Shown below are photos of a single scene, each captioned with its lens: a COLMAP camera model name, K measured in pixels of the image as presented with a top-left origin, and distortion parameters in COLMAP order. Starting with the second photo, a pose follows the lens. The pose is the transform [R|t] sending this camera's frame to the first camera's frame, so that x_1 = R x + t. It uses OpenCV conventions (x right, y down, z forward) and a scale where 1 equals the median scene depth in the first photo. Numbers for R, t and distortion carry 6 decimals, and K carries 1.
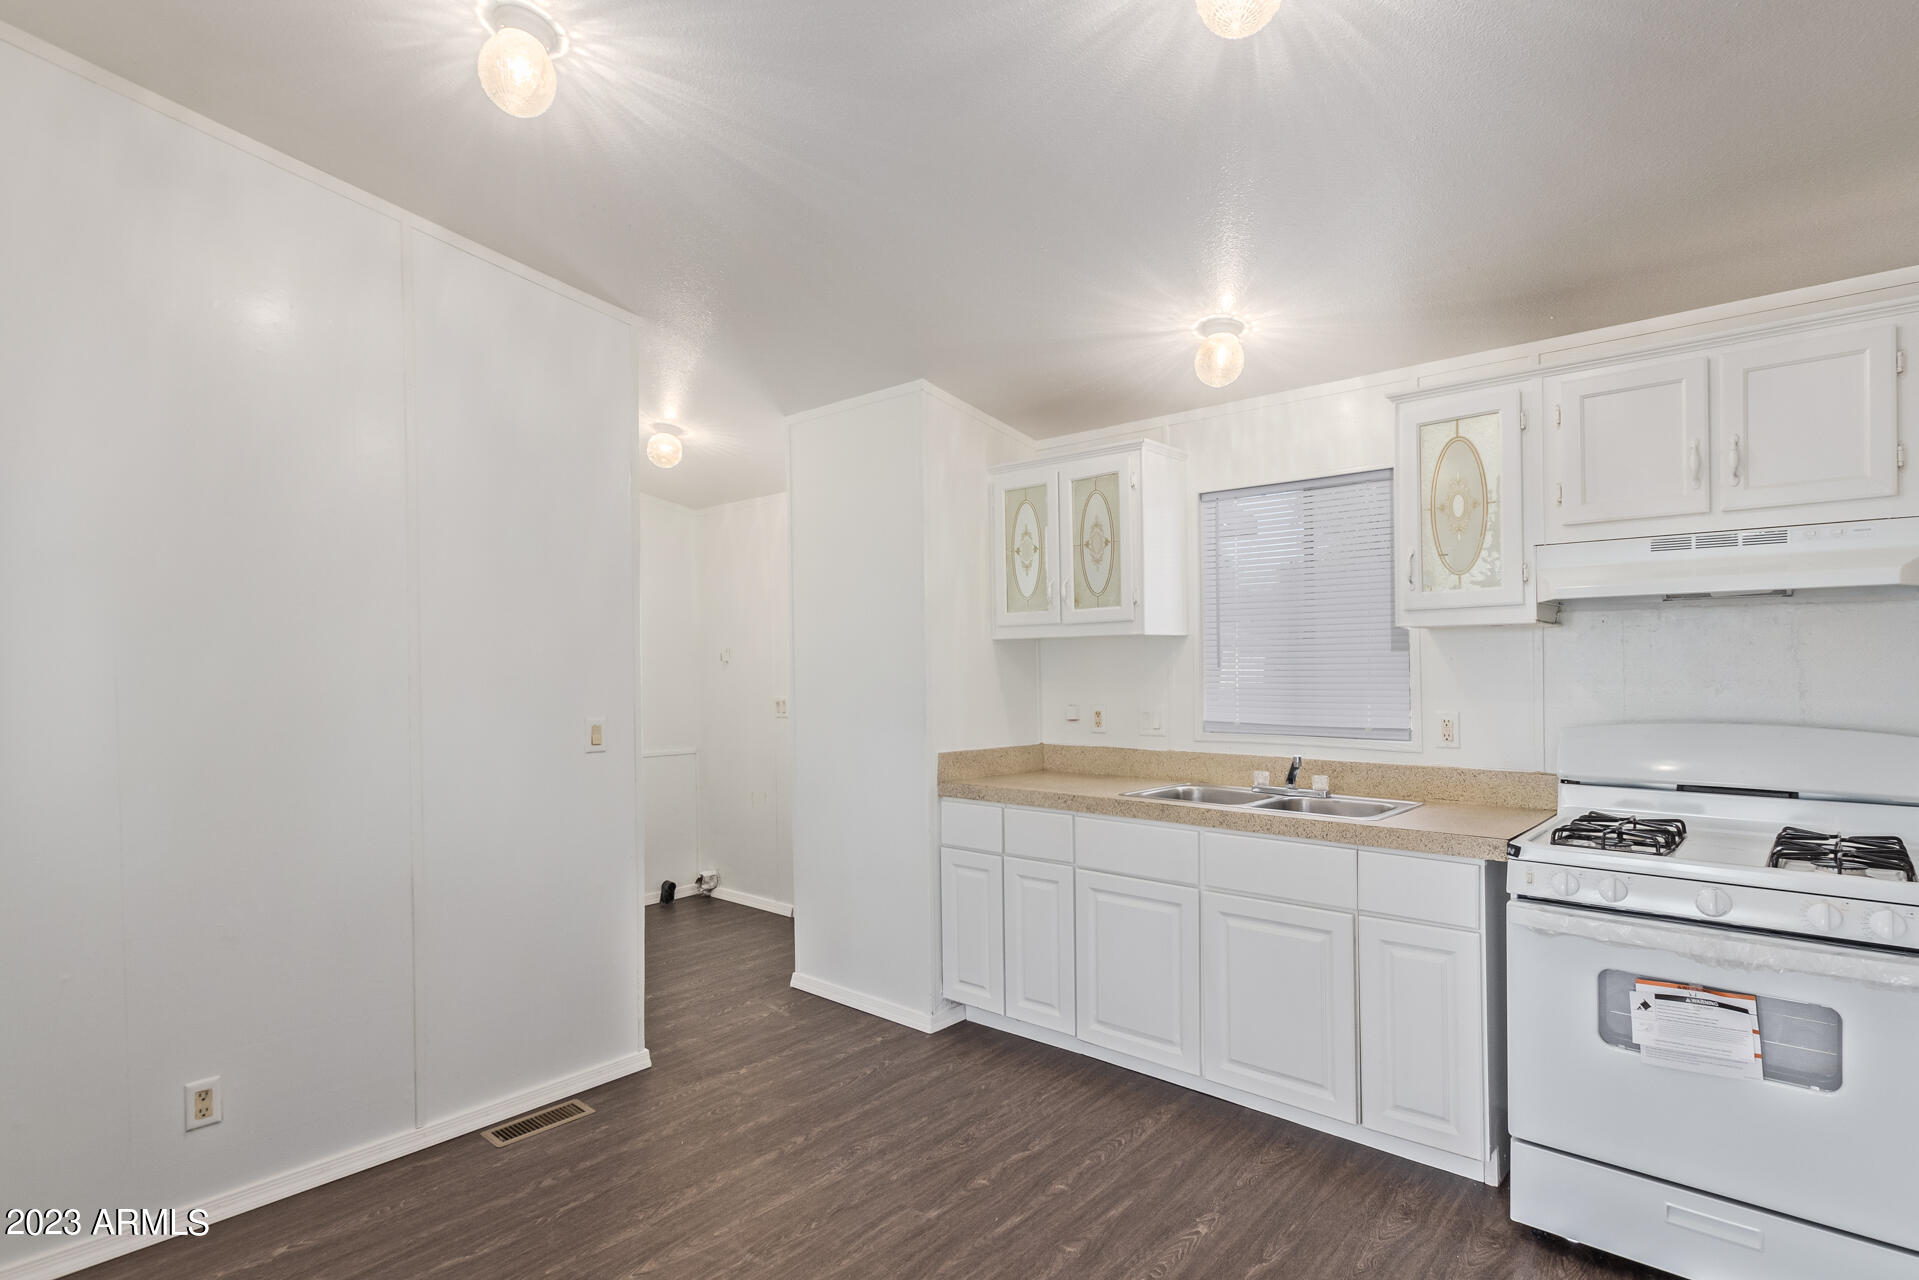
lens RADIAL K [[910.5, 0, 963.3], [0, 910.5, 658.4], [0, 0, 1]] dist [0.003293, -0.000243]
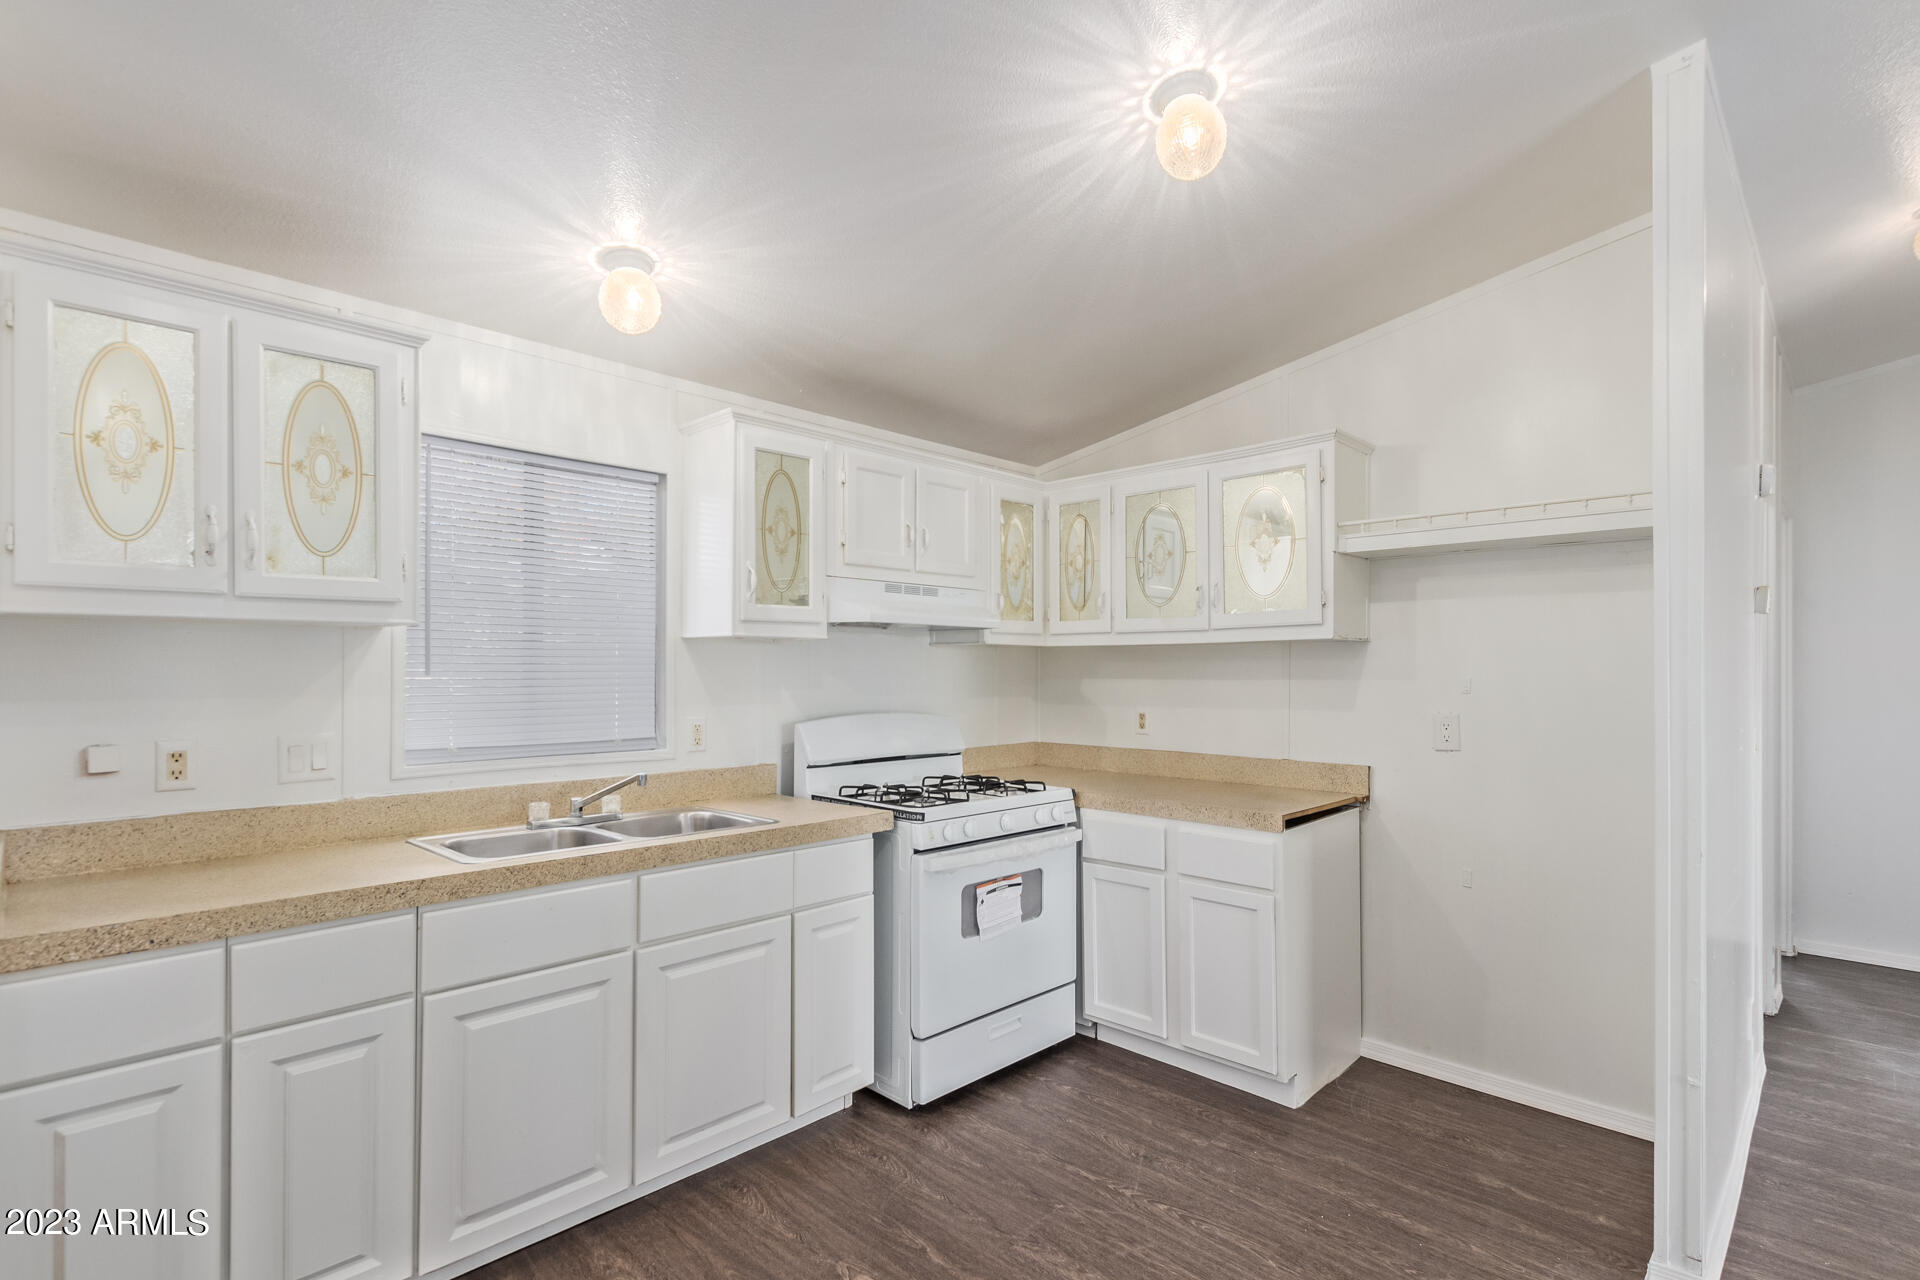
lens RADIAL K [[911.0, 0, 963.8], [0, 911.0, 658.4], [0, 0, 1]] dist [0.003293, -0.000243]
pose [[0.068329, 0.016561, 0.997525, -0.594503], [-0.011852, 0.999805, -0.015787, 0.004763], [-0.997592, -0.010744, 0.068512, 0.741807]]
